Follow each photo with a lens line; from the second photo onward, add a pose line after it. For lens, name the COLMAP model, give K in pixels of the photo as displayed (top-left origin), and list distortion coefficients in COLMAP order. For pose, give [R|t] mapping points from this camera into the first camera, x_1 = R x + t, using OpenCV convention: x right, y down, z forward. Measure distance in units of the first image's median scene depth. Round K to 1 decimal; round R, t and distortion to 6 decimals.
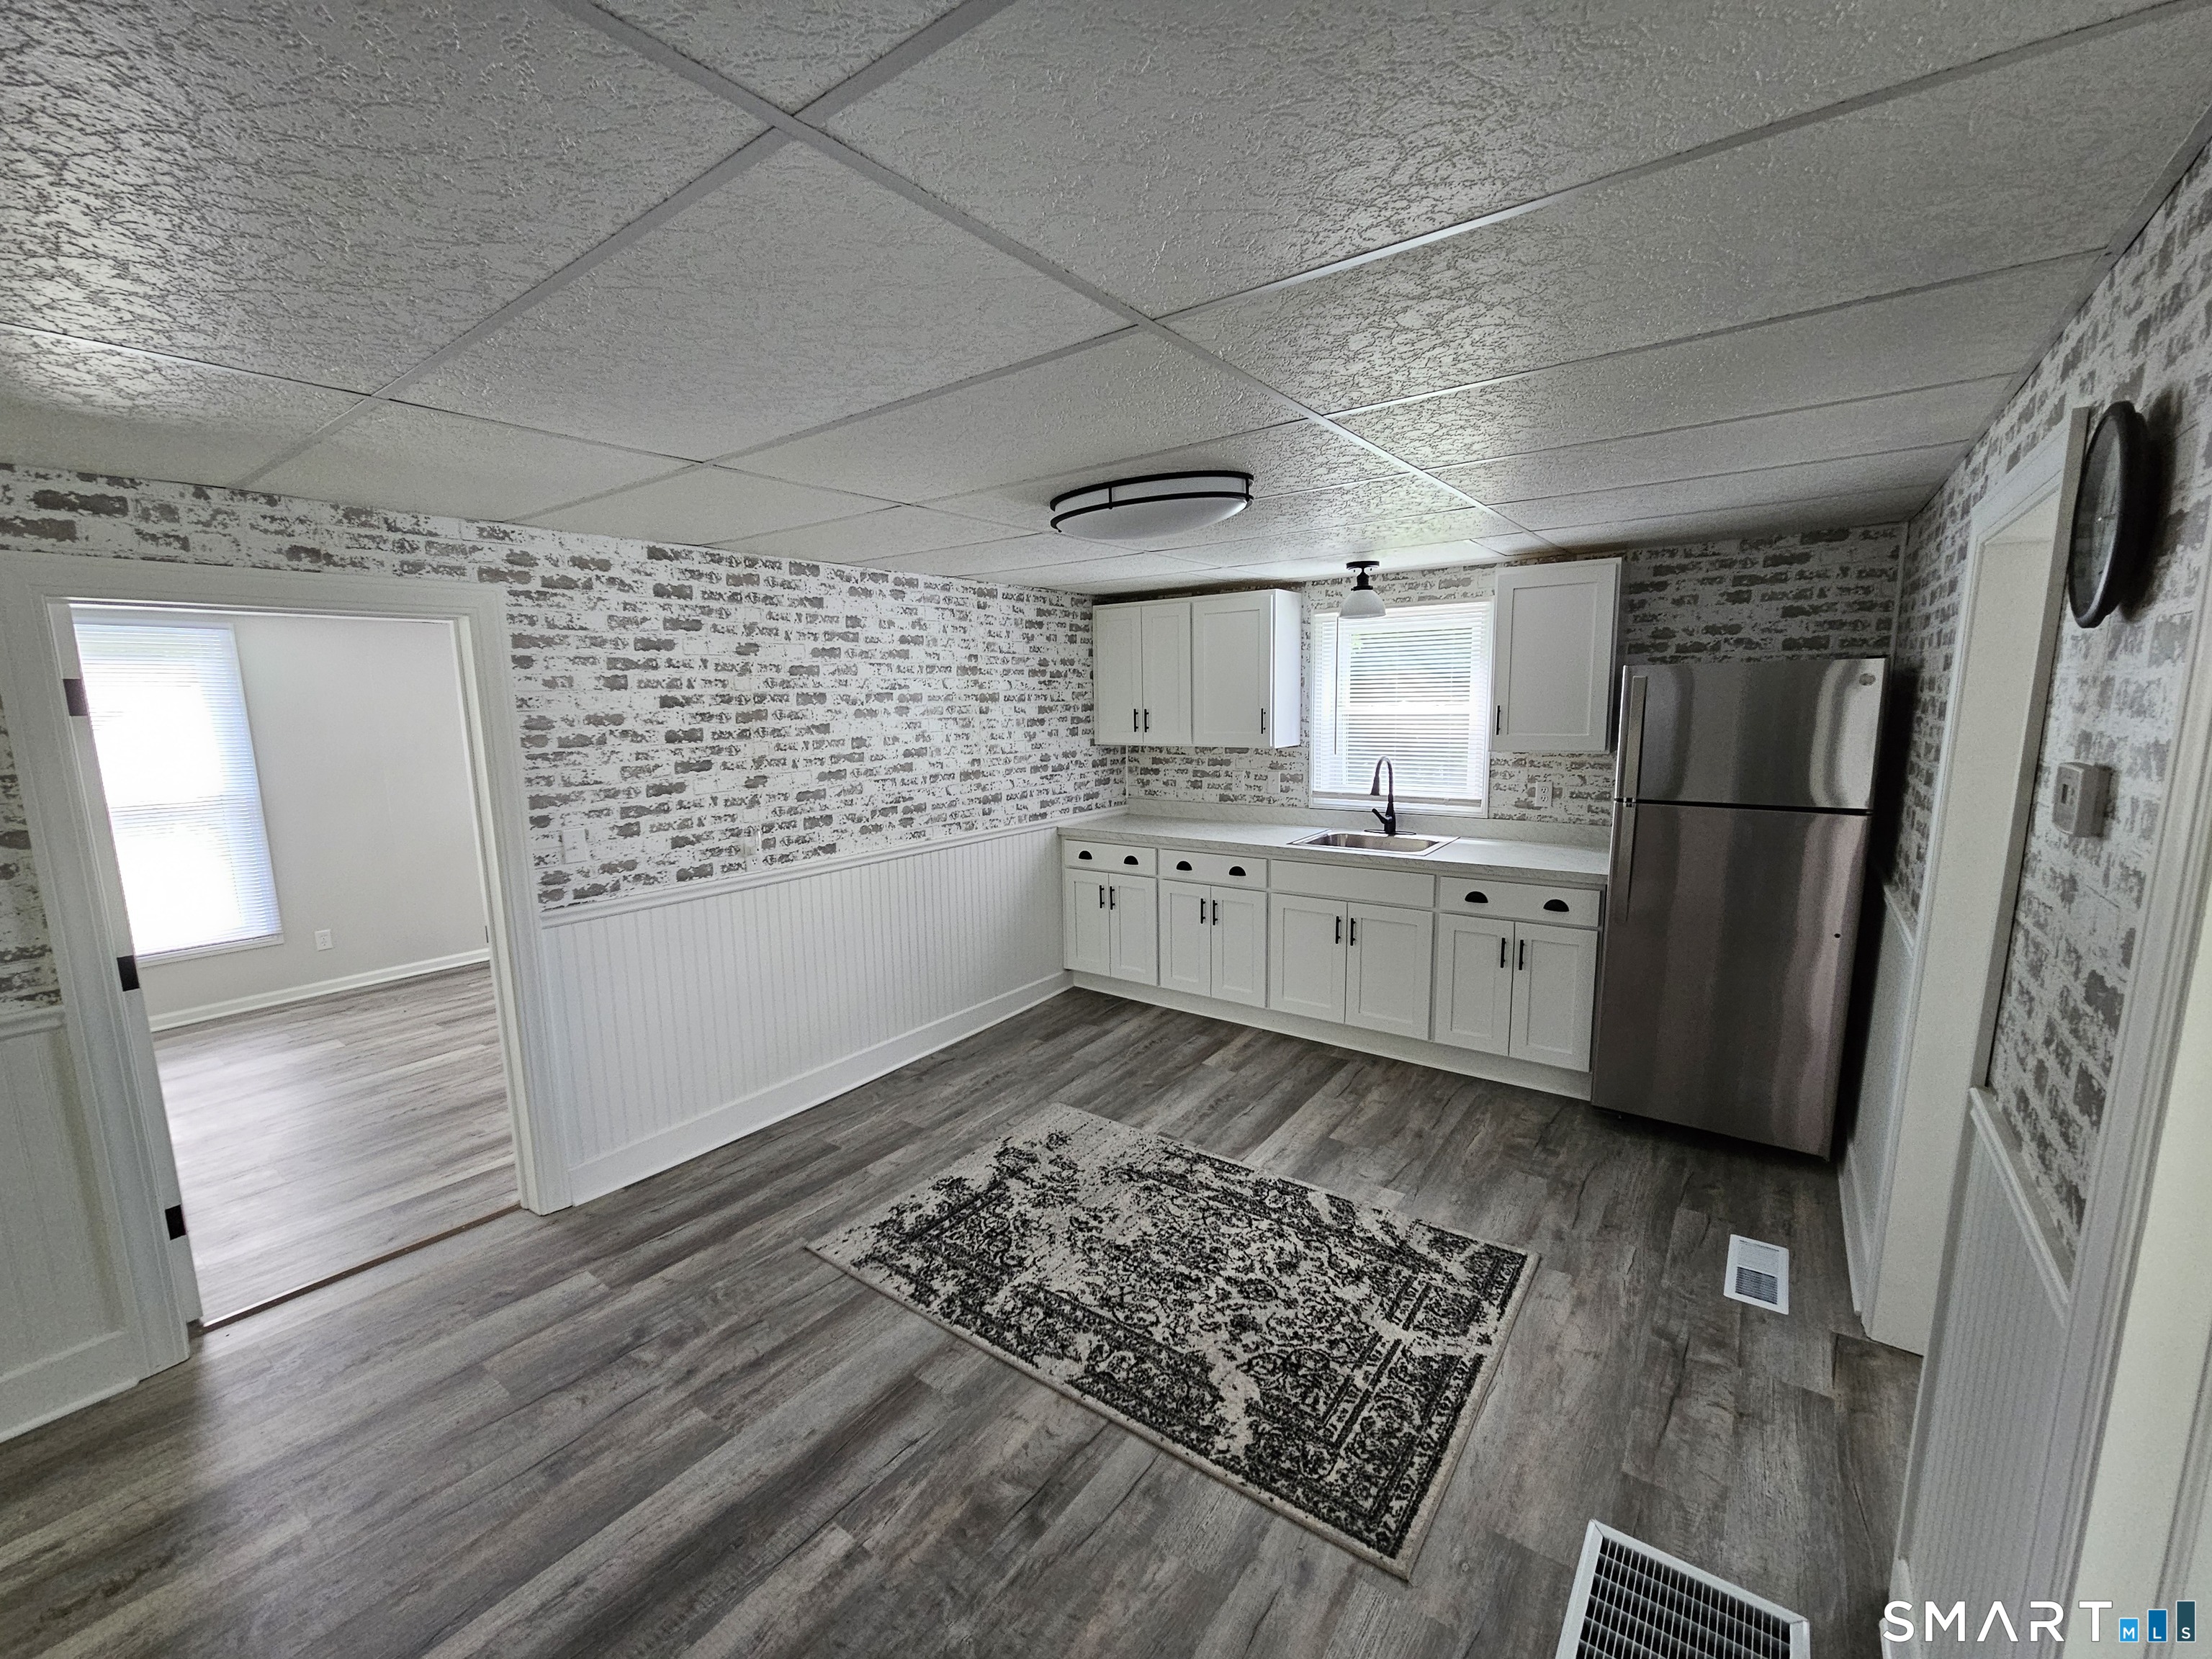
lens RADIAL K [[914.1, 0, 1096.7], [0, 914.1, 835.5], [0, 0, 1]] dist [0.002441, 0.000463]
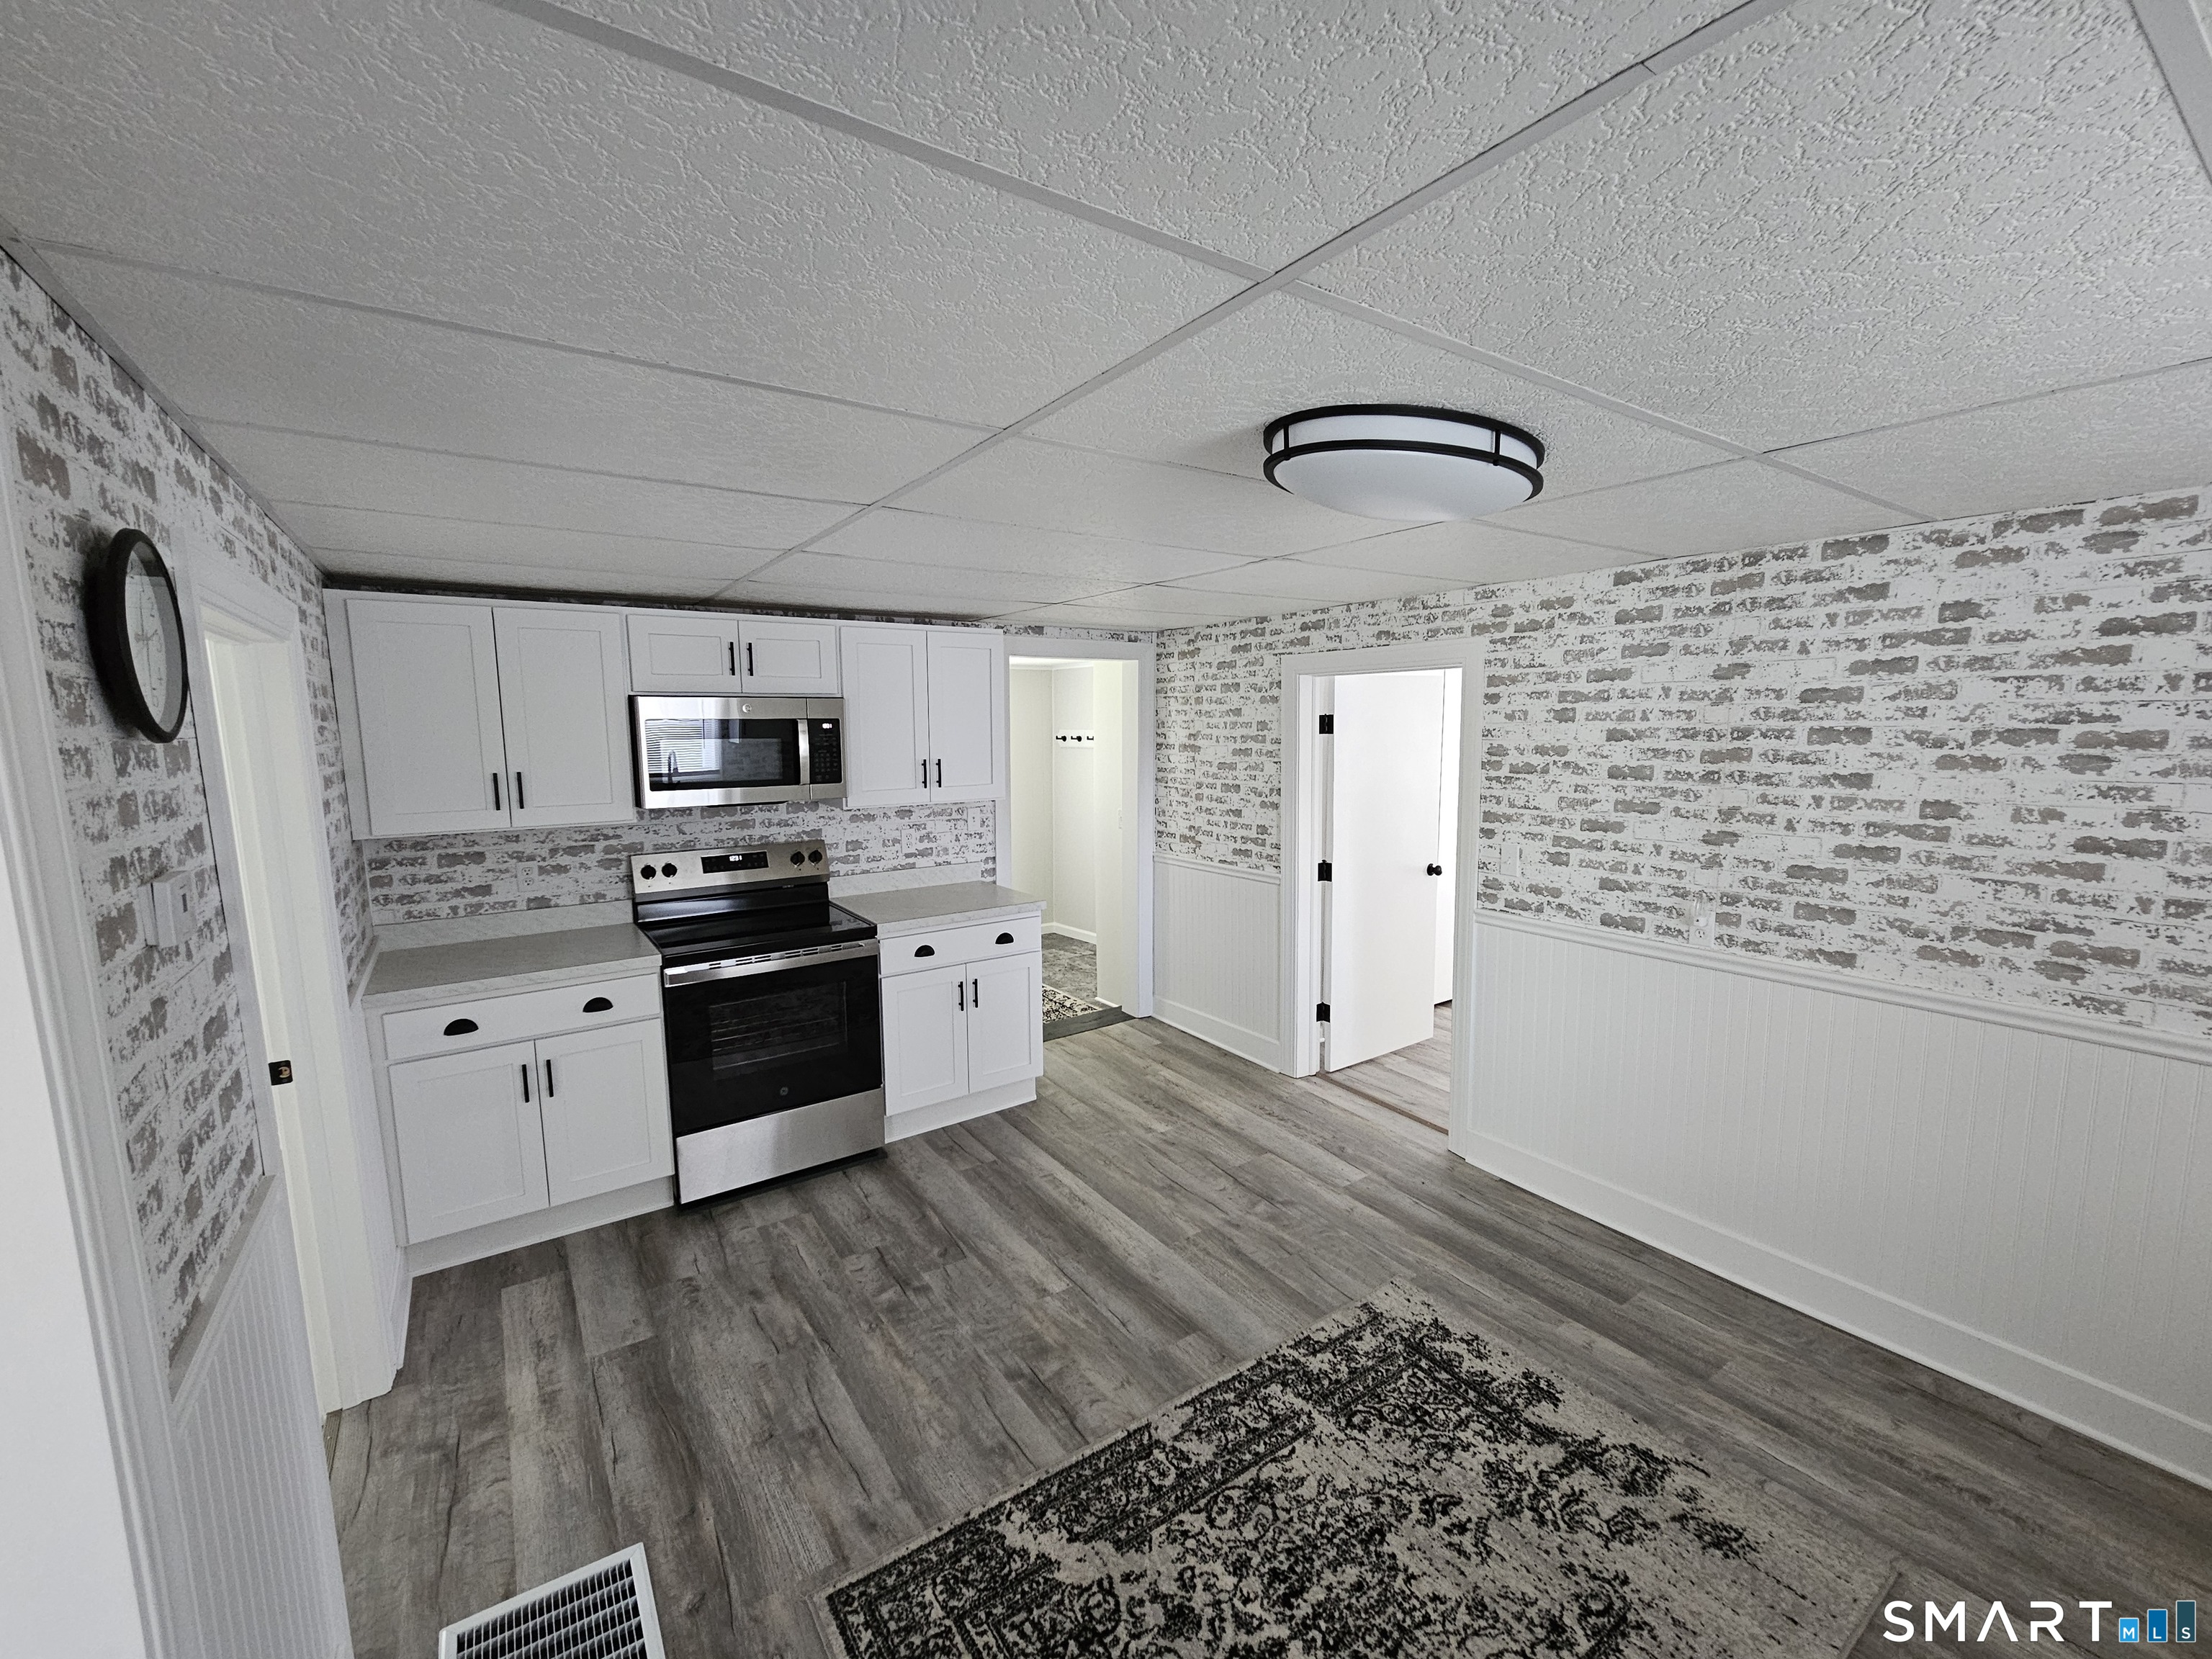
lens RADIAL K [[914.1, 0, 1097.7], [0, 914.1, 837.1], [0, 0, 1]] dist [0.002441, 0.000463]
pose [[-0.324031, 0.142999, -0.935177, 0.545965], [-0.127321, 0.972926, 0.192886, -0.144760], [0.937440, 0.181569, -0.297051, 0.733732]]
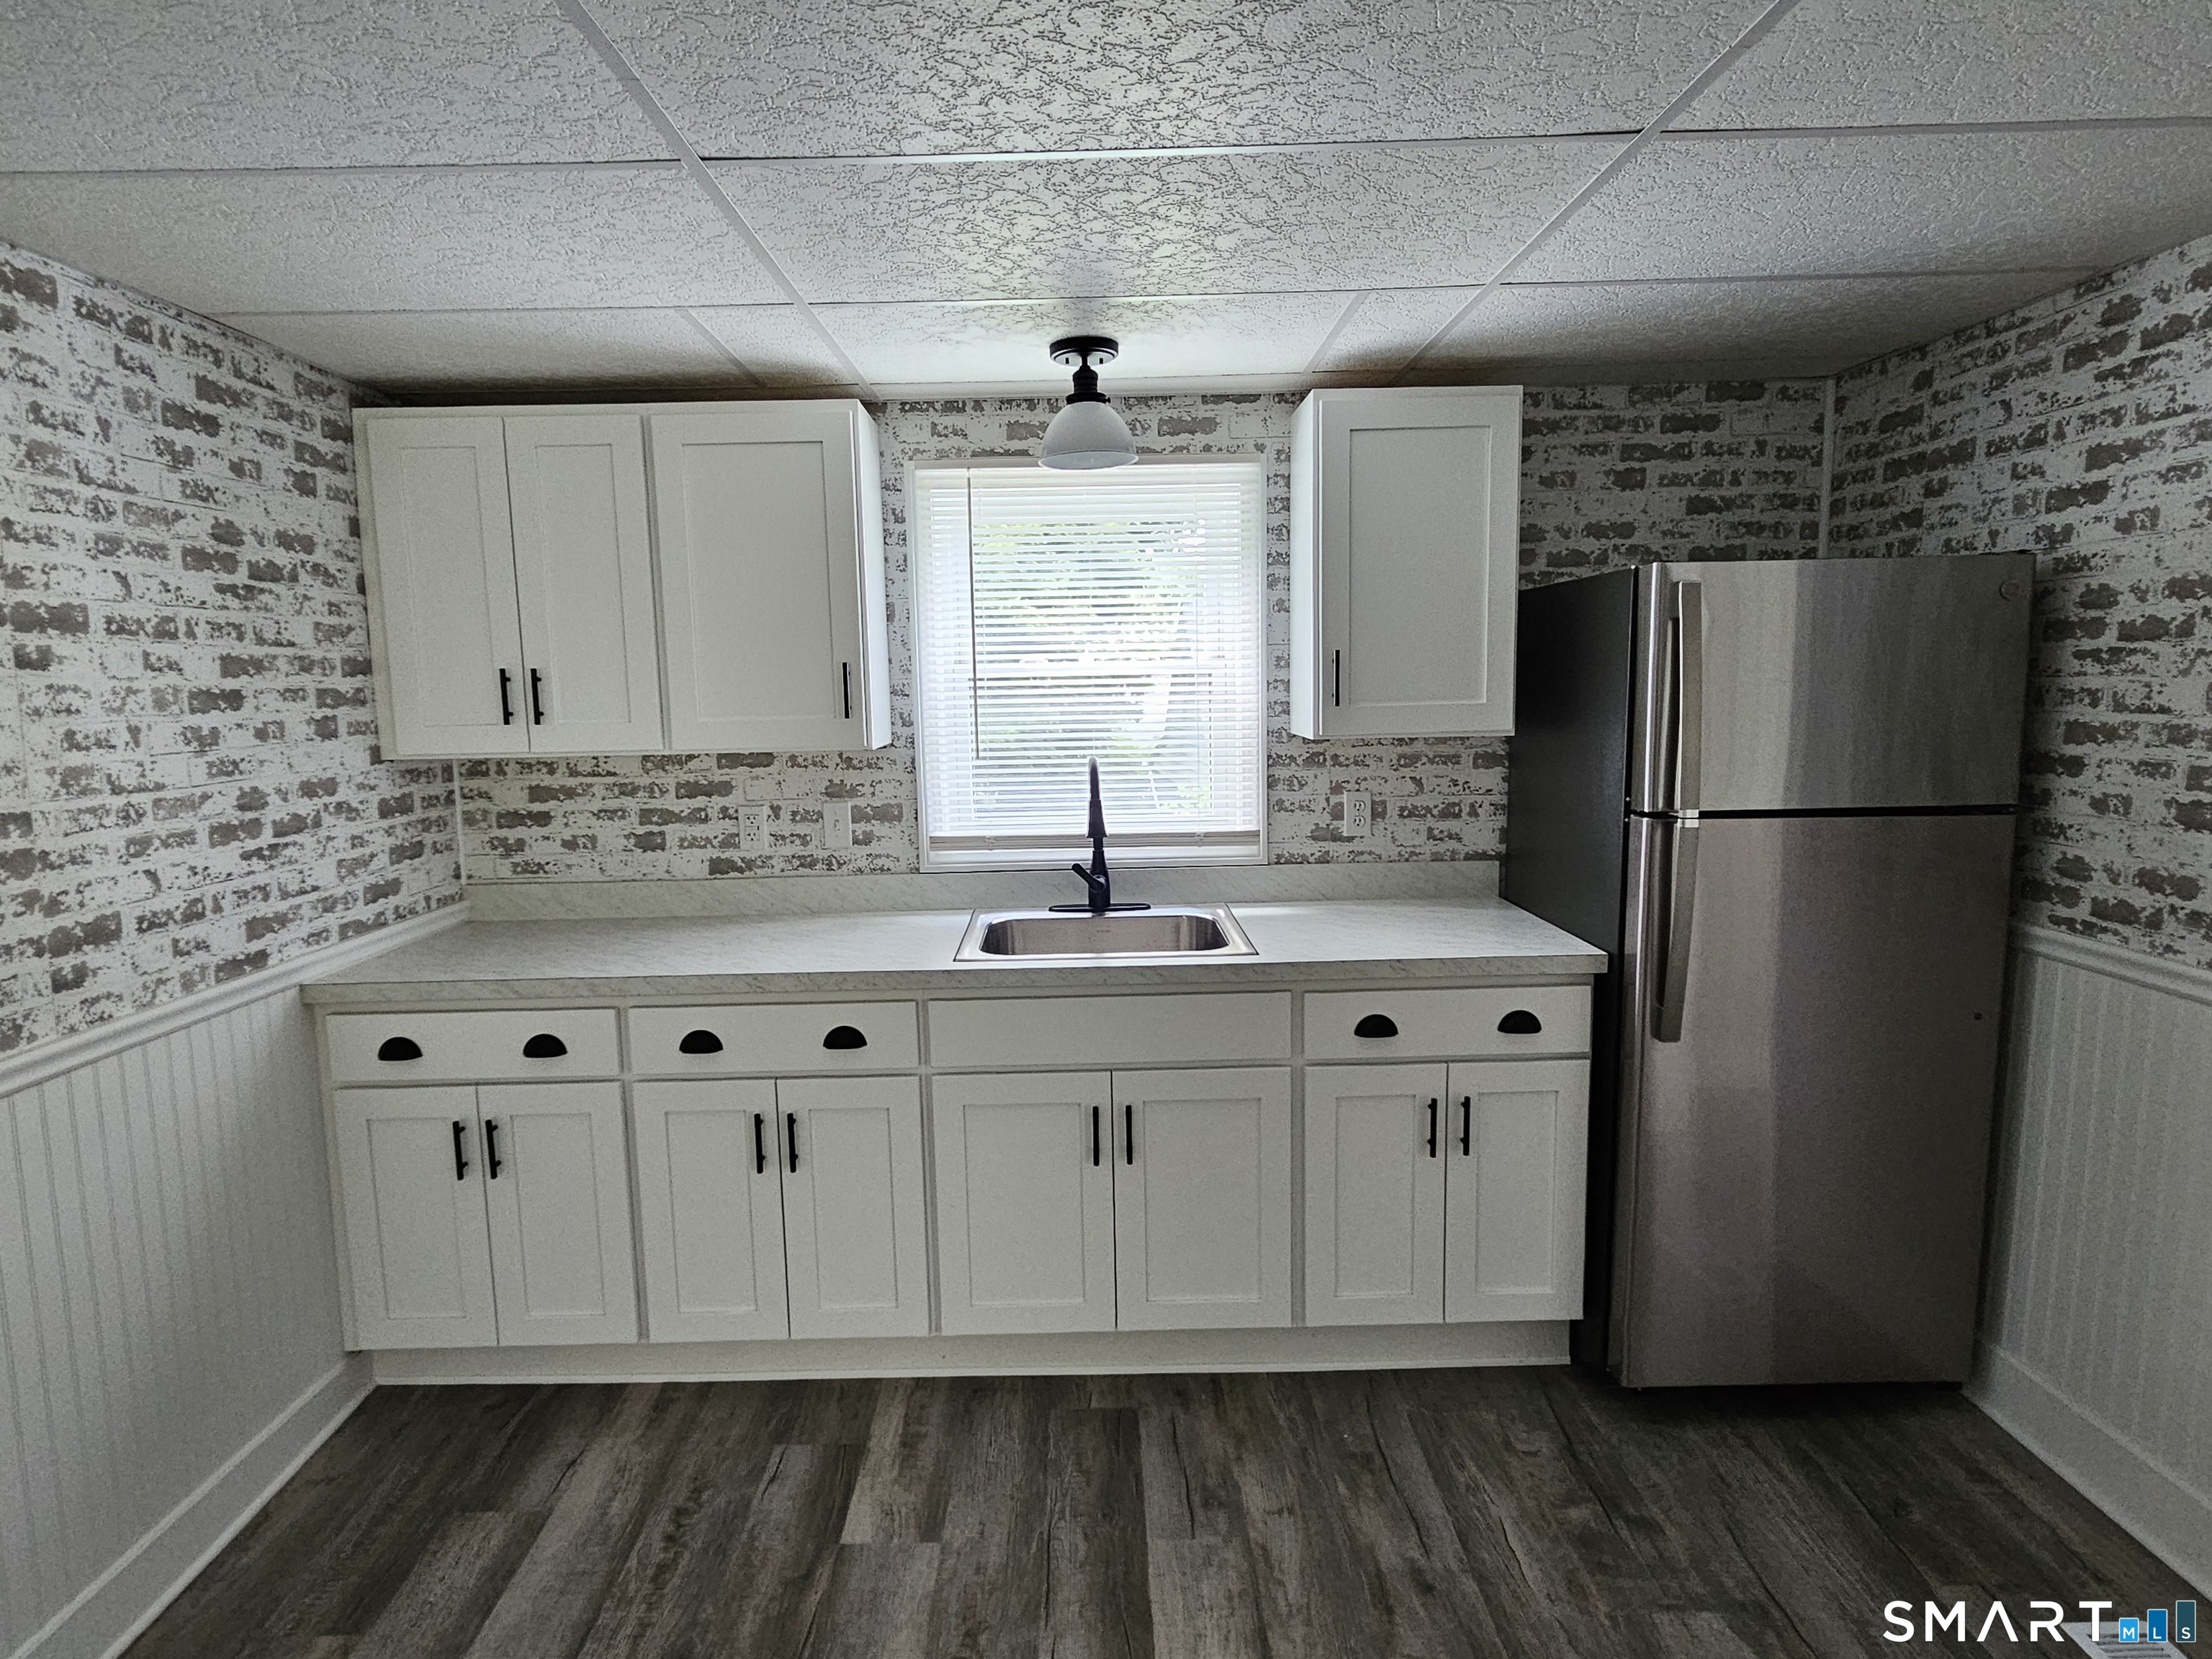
lens RADIAL K [[1231.6, 0, 1085.7], [0, 1231.6, 832.7], [0, 0, 1]] dist [0.002387, -0.002466]
pose [[0.802851, -0.070970, 0.591941, -0.112255], [0.095907, 0.995332, -0.010745, -0.049299], [-0.588415, 0.065398, 0.805910, 0.579784]]
